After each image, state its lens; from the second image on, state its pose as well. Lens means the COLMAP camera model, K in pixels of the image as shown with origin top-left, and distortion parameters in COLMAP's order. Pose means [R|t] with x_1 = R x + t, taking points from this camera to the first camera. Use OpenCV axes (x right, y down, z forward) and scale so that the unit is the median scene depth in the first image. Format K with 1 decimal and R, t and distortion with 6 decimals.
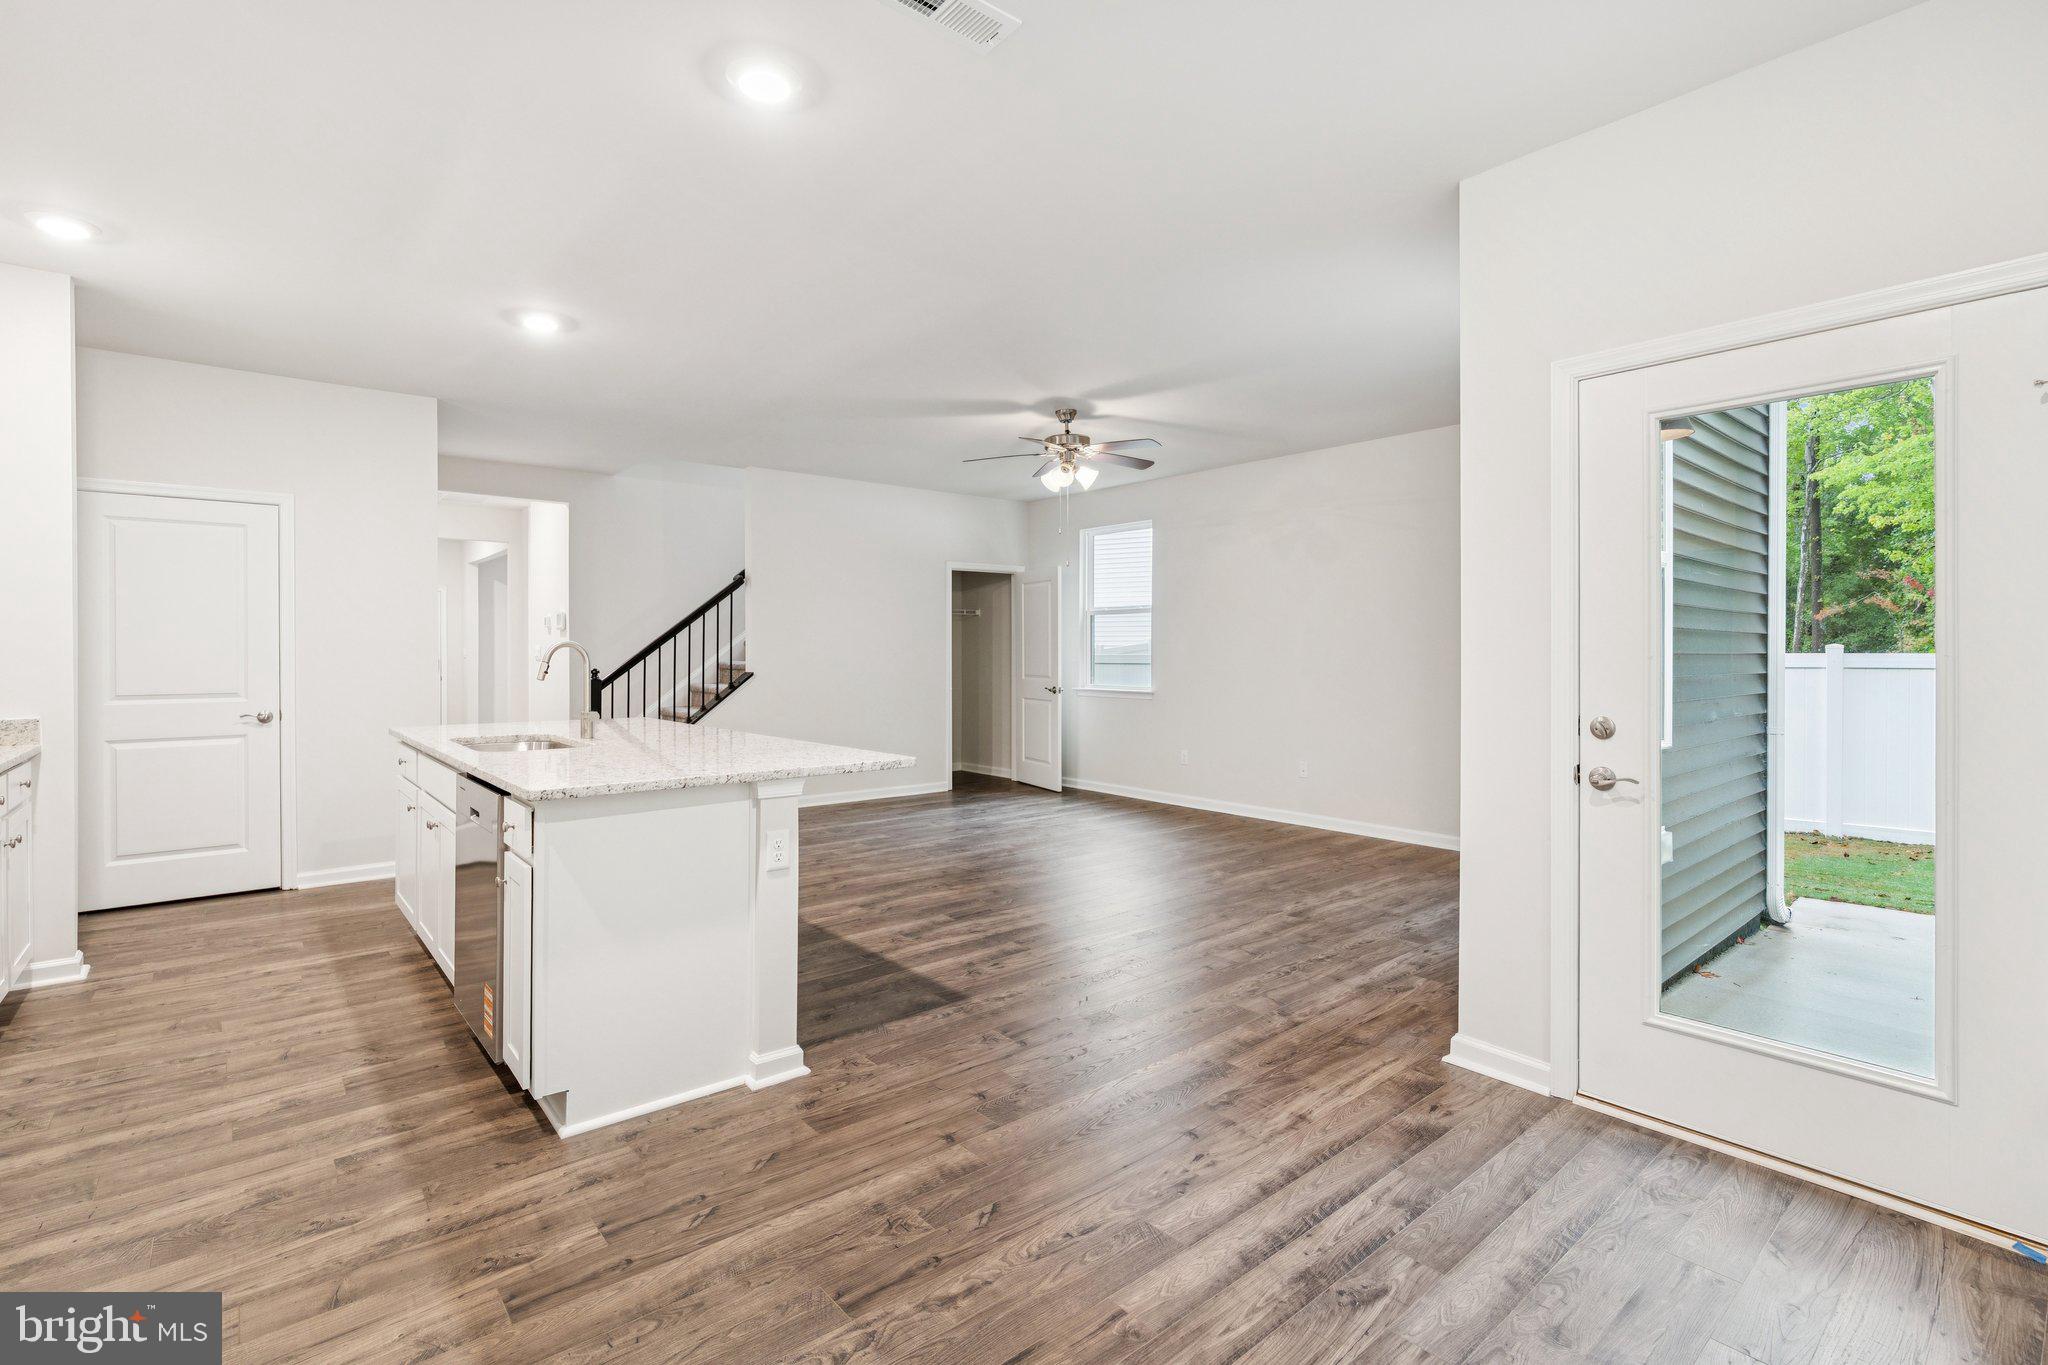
lens RADIAL K [[936.5, 0, 1008.6], [0, 936.5, 665.0], [0, 0, 1]] dist [-0.012406, 0.004867]
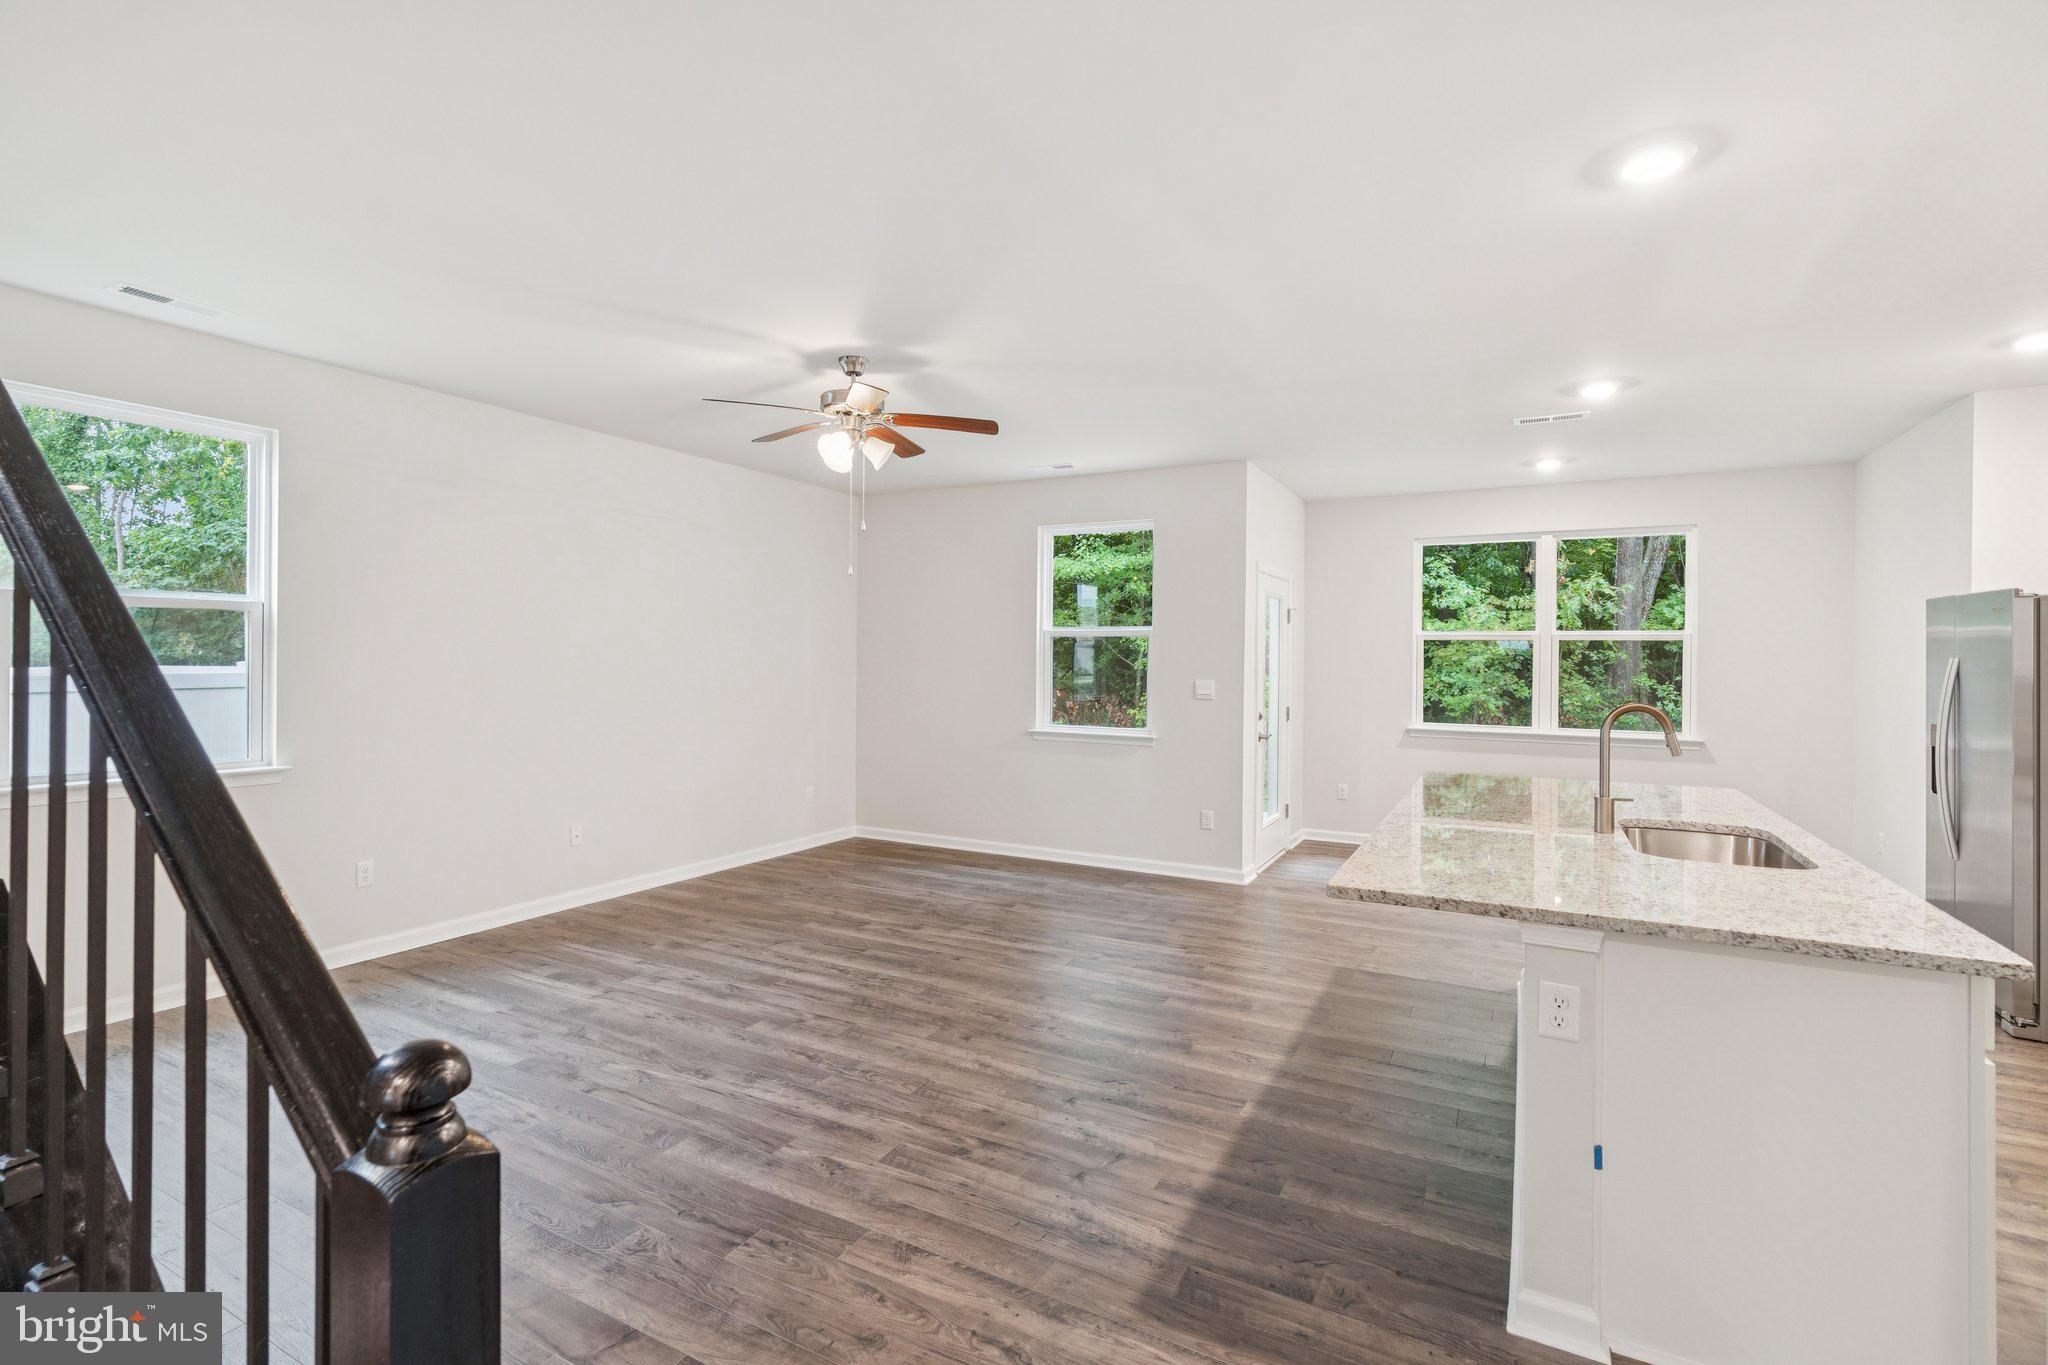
lens RADIAL K [[936.5, 0, 1007.4], [0, 936.5, 661.2], [0, 0, 1]] dist [-0.012406, 0.004867]
pose [[-0.361191, -0.002355, 0.932489, -1.069347], [0.005792, 0.999972, 0.004769, -0.068796], [-0.932474, 0.007123, -0.361167, 1.886350]]
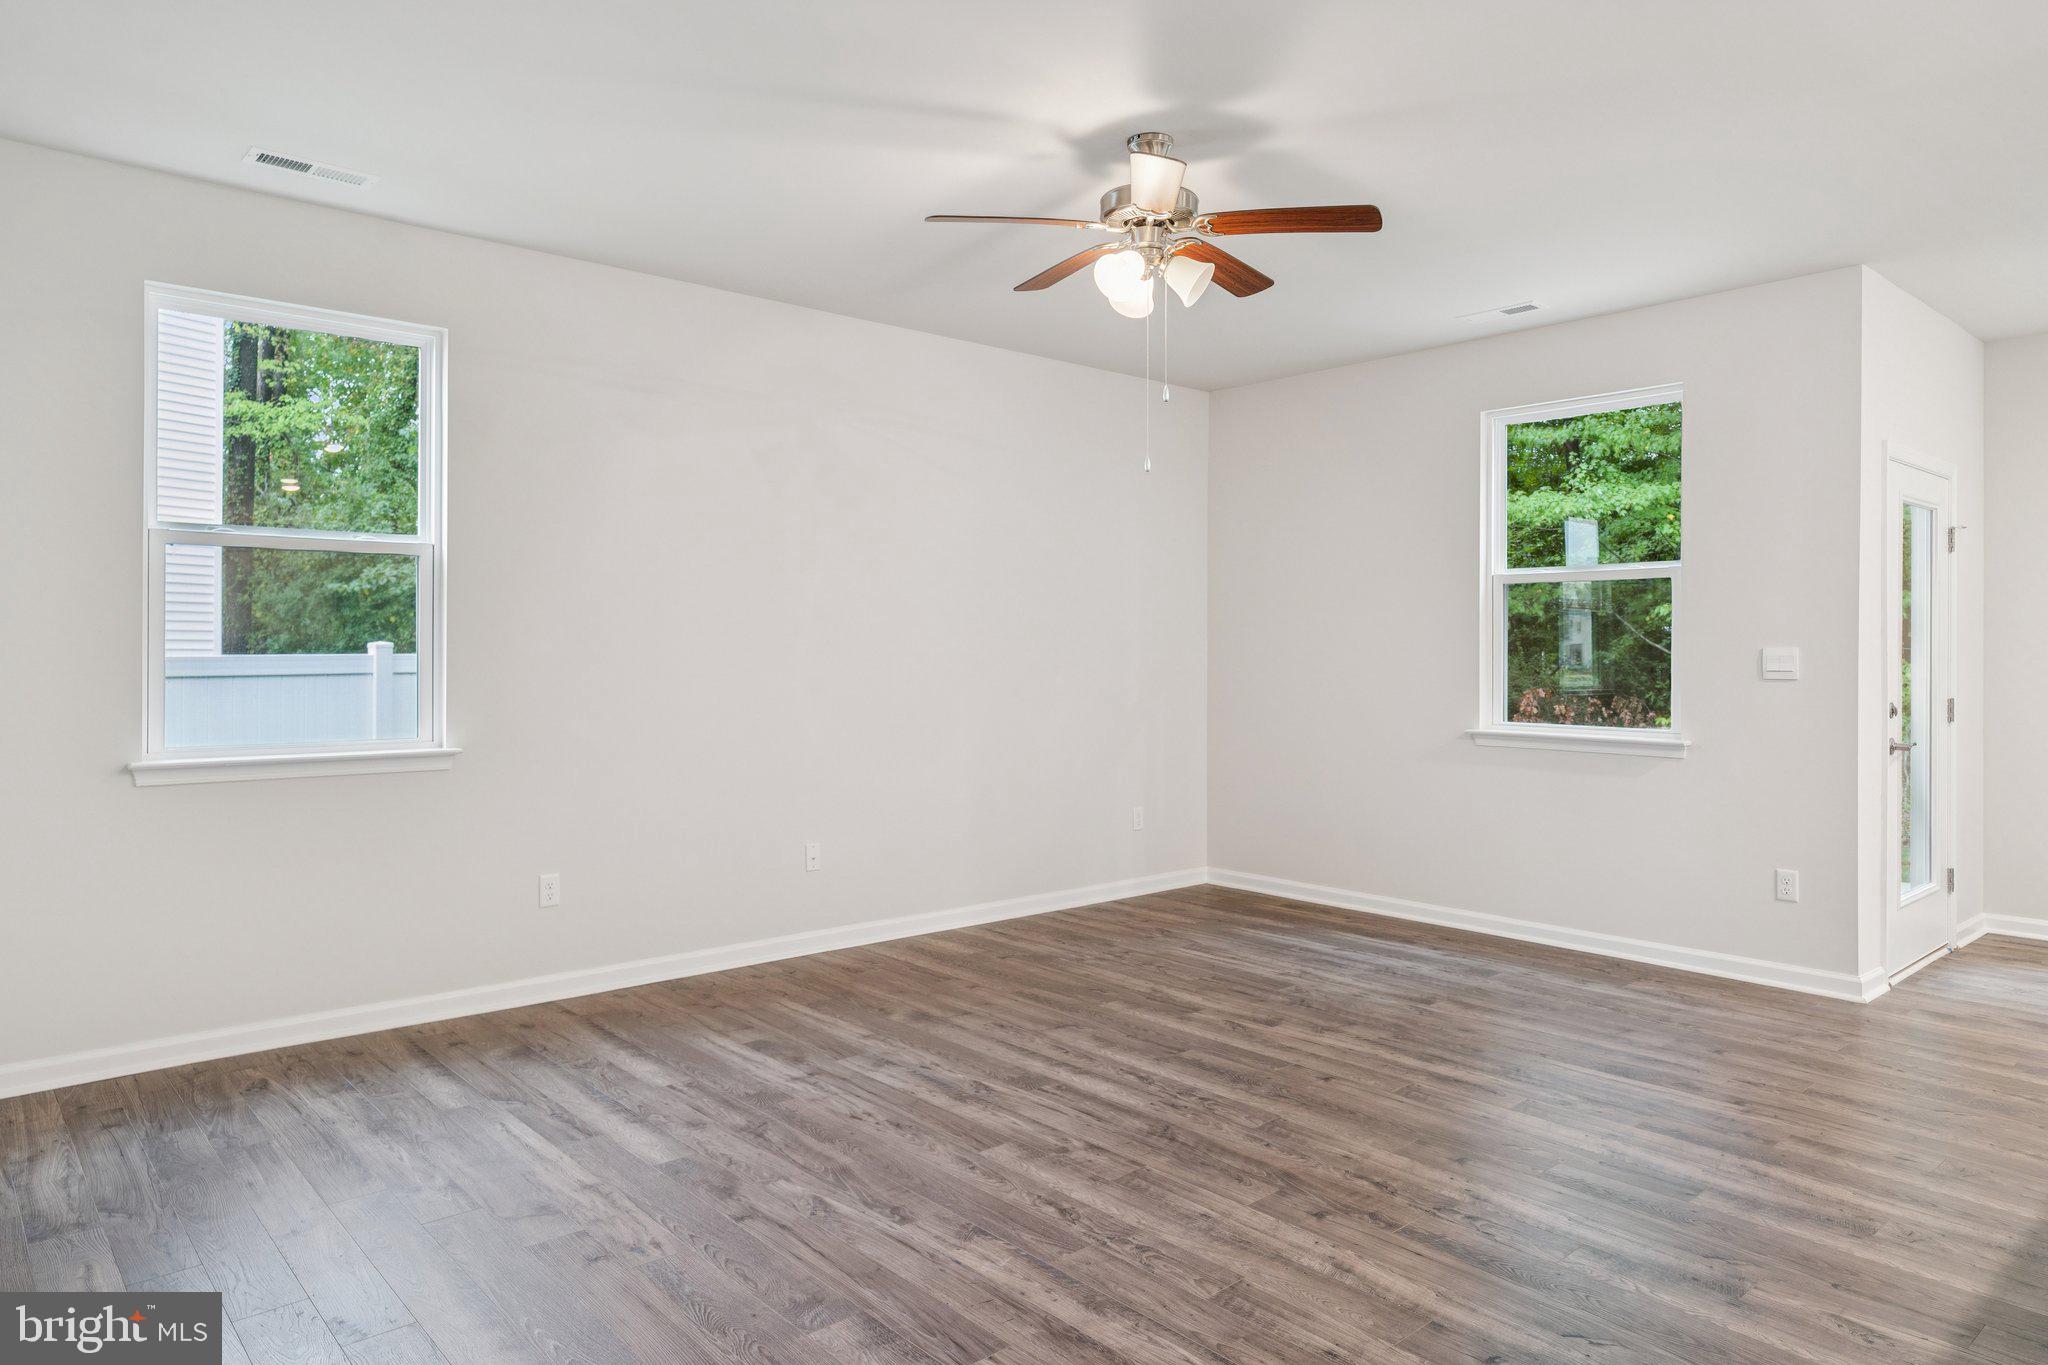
lens RADIAL K [[1257.8, 0, 1019.5], [0, 1257.8, 647.6], [0, 0, 1]] dist [-0.002512, 0.003899]
pose [[-0.023596, 0.005569, 0.999706, -0.925880], [0.012836, 0.999904, -0.005267, -0.023446], [-0.999639, 0.012708, -0.023666, 1.774184]]
